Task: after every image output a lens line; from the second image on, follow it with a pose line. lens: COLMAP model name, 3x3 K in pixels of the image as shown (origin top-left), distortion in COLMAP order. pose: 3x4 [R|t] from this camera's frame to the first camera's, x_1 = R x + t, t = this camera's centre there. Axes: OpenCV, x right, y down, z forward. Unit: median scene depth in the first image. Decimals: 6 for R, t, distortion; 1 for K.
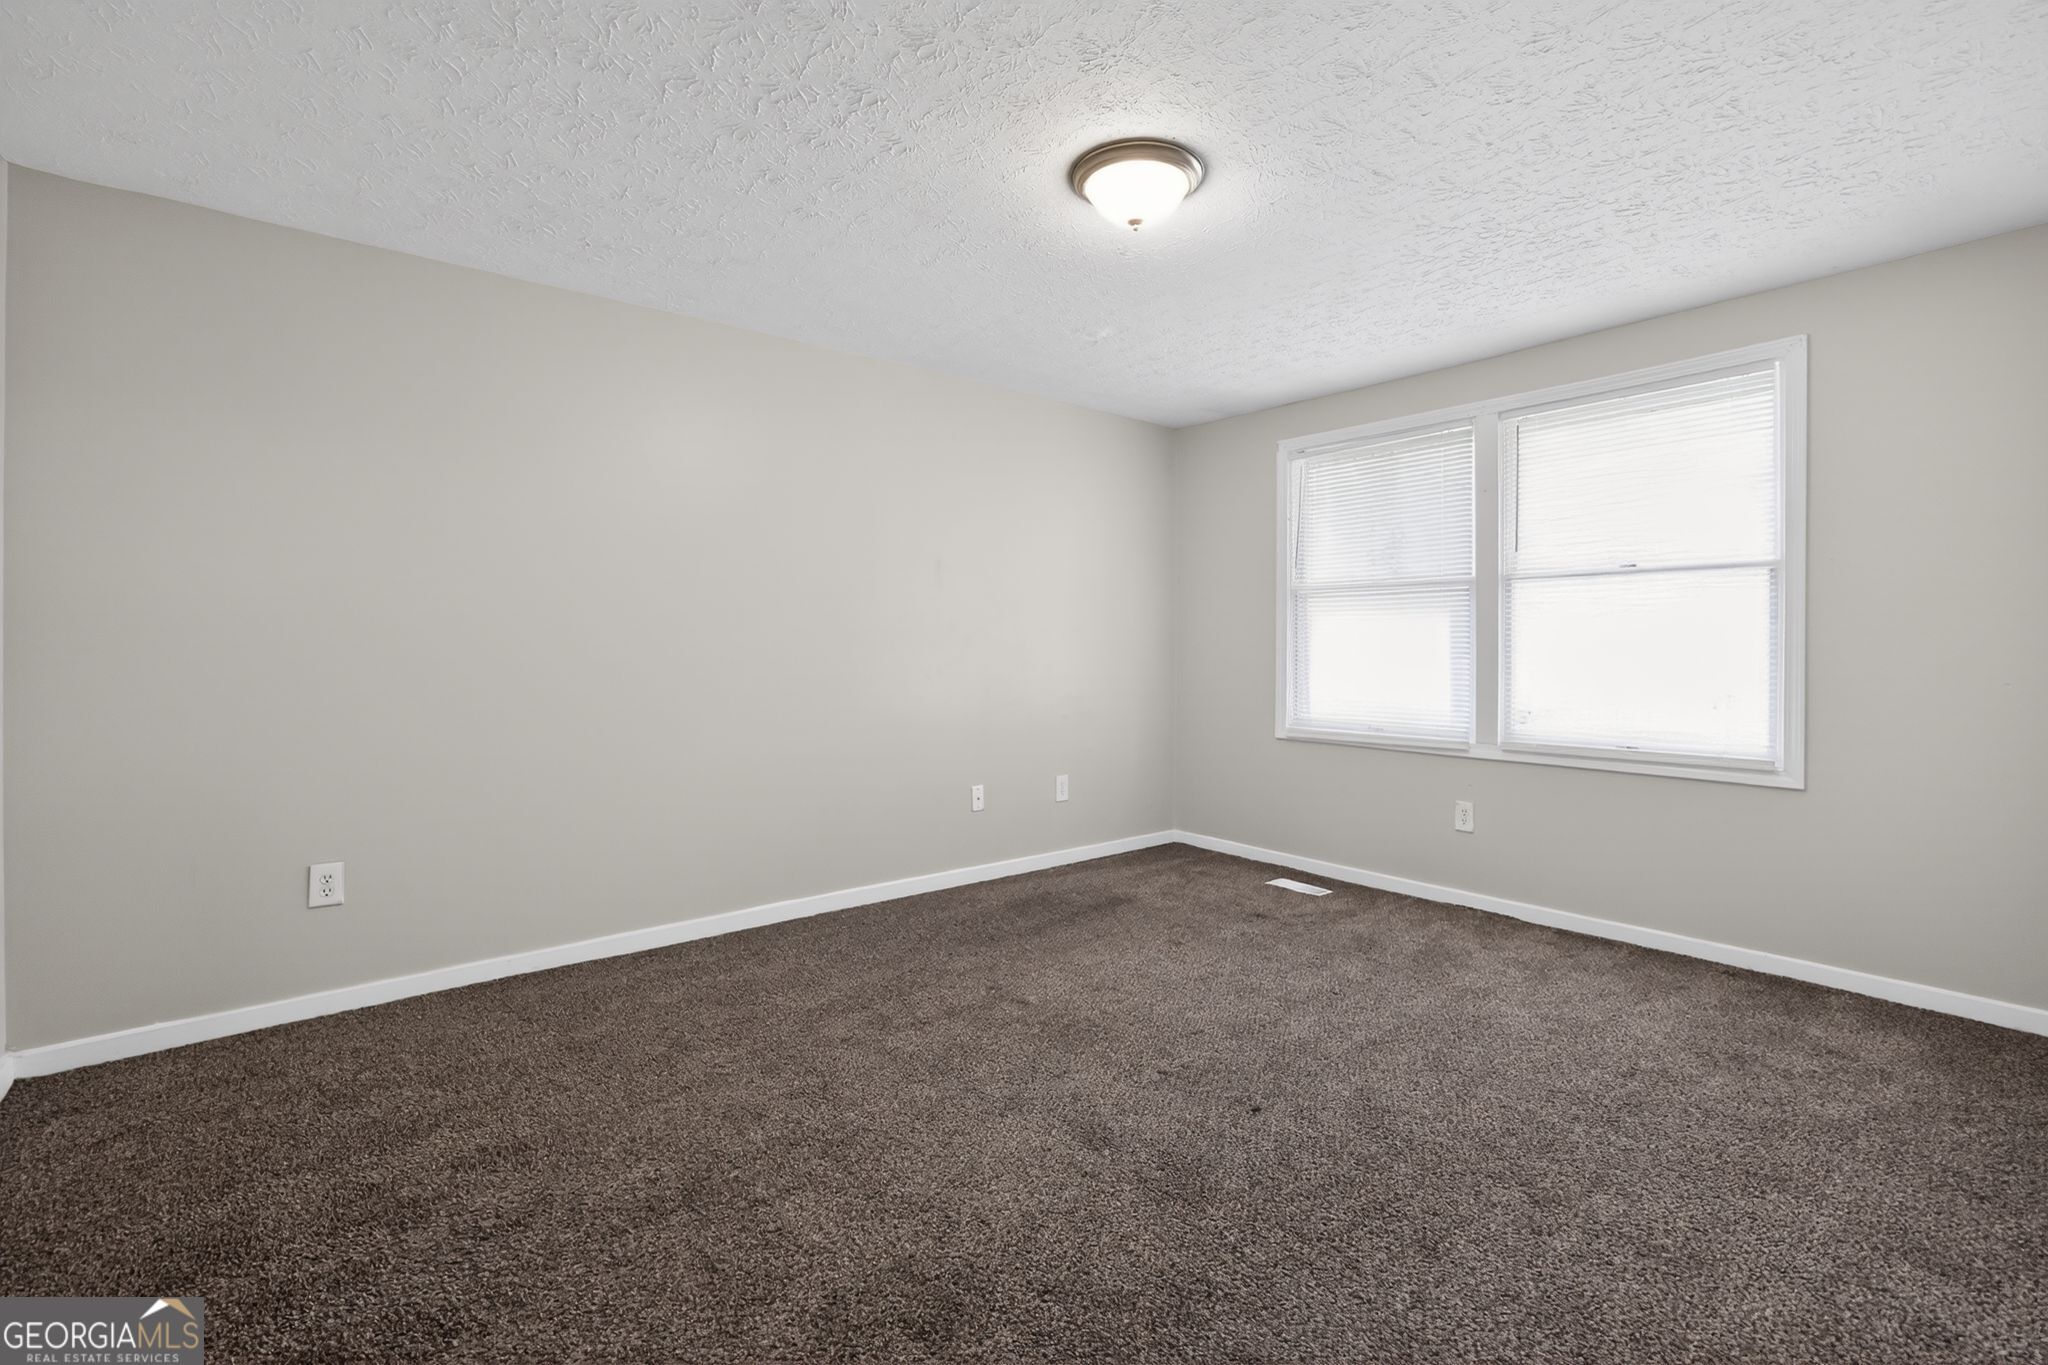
lens RADIAL K [[886.0, 0, 1027.2], [0, 886.0, 652.1], [0, 0, 1]] dist [-0.042641, 0.012448]
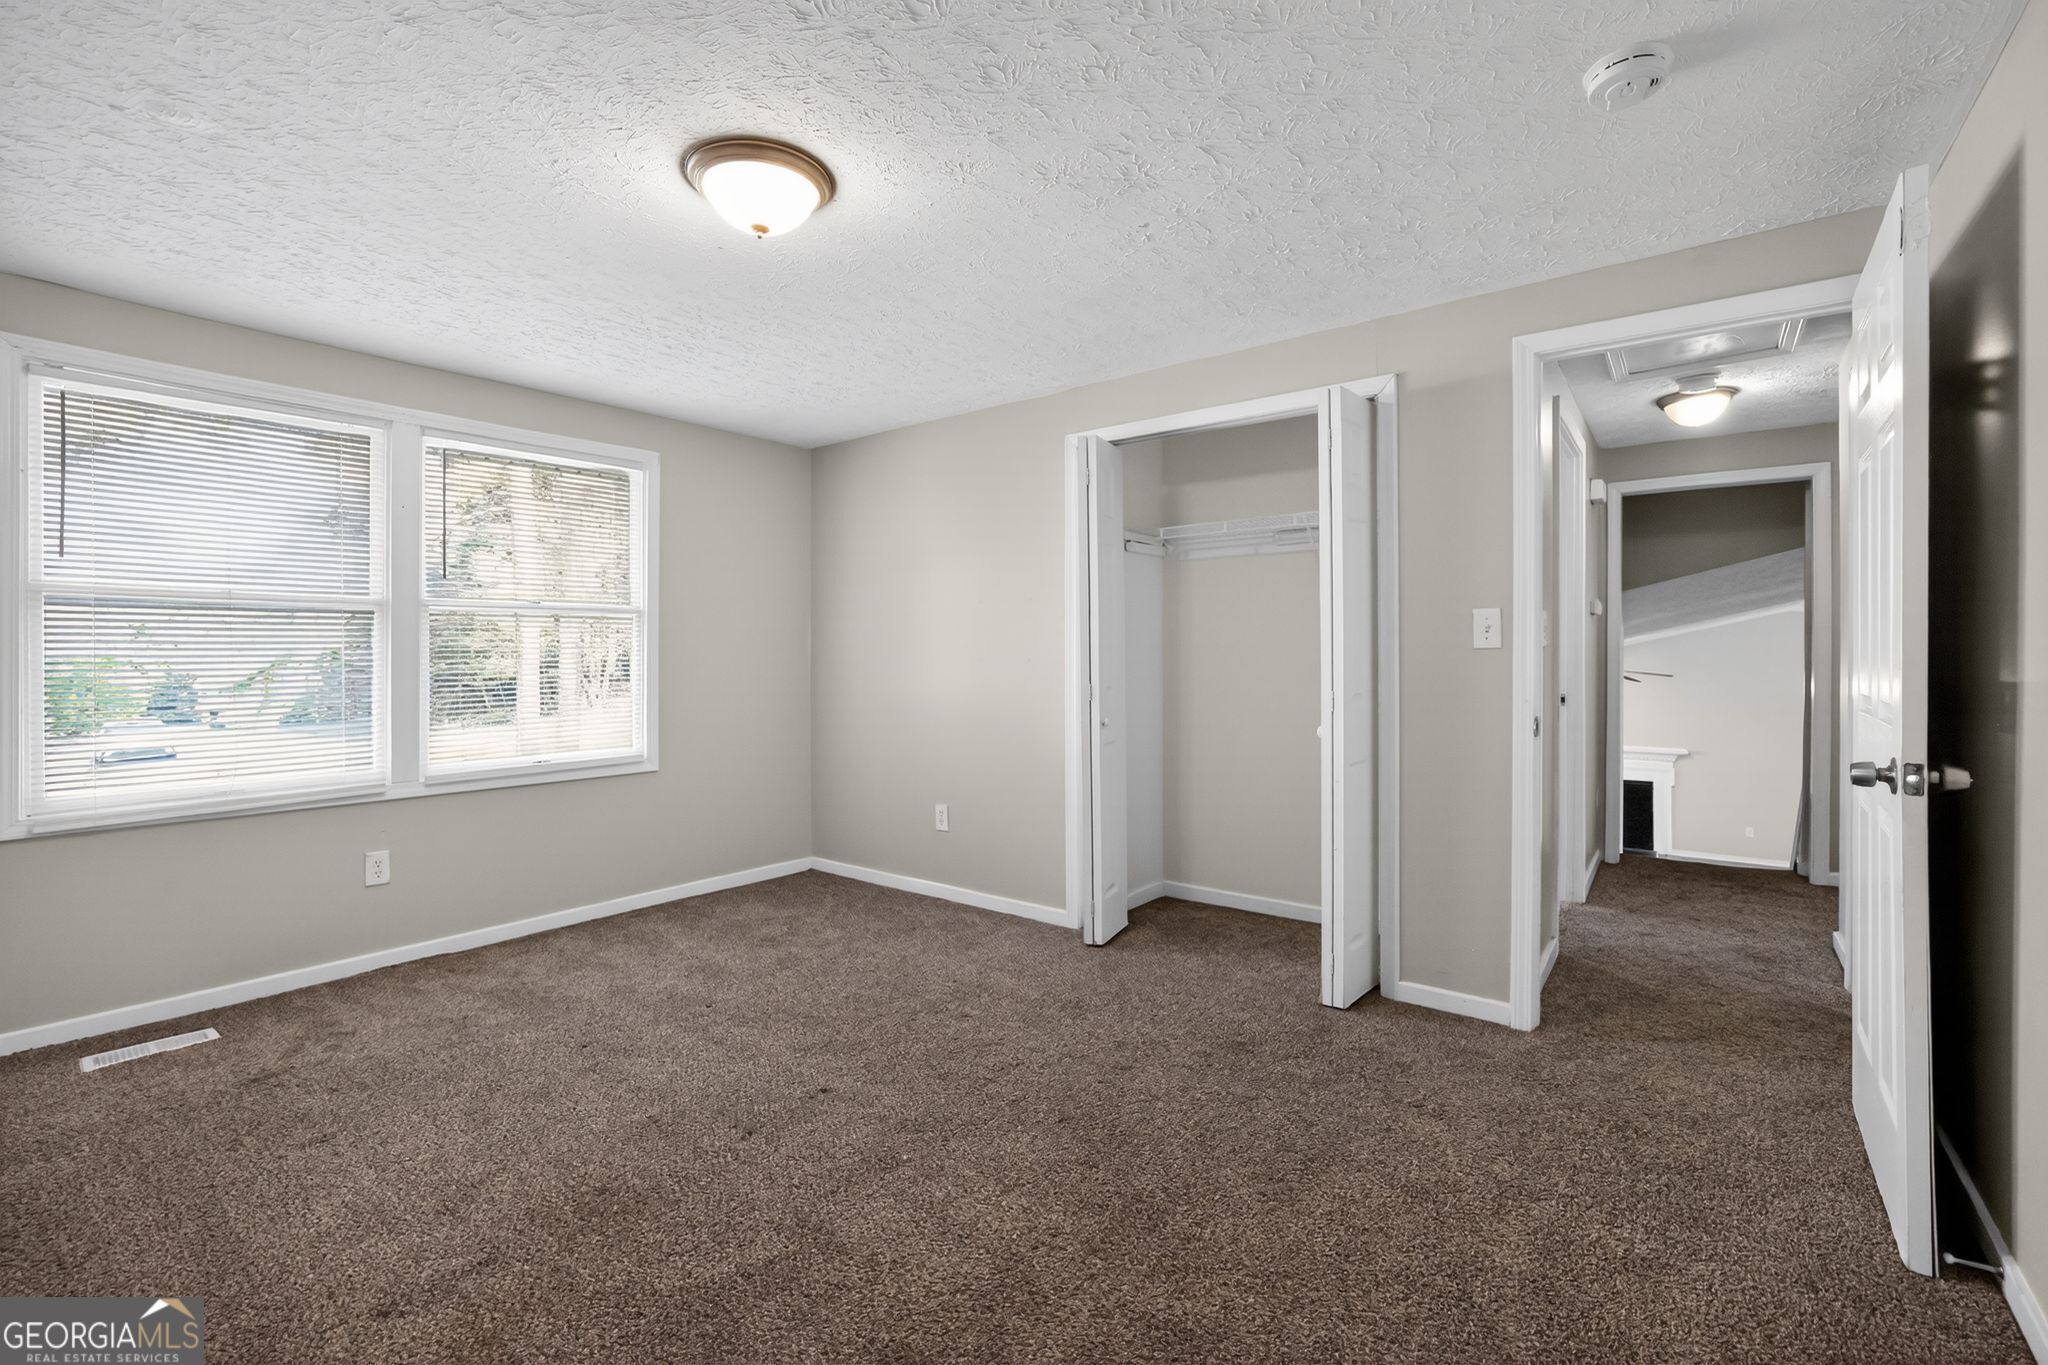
lens RADIAL K [[886.0, 0, 1027.2], [0, 886.0, 652.1], [0, 0, 1]] dist [-0.042641, 0.012448]
pose [[-0.227536, 0.006705, 0.973747, -0.674027], [0.012054, 0.999919, -0.004069, -0.025411], [-0.973695, 0.010811, -0.227598, 0.746091]]
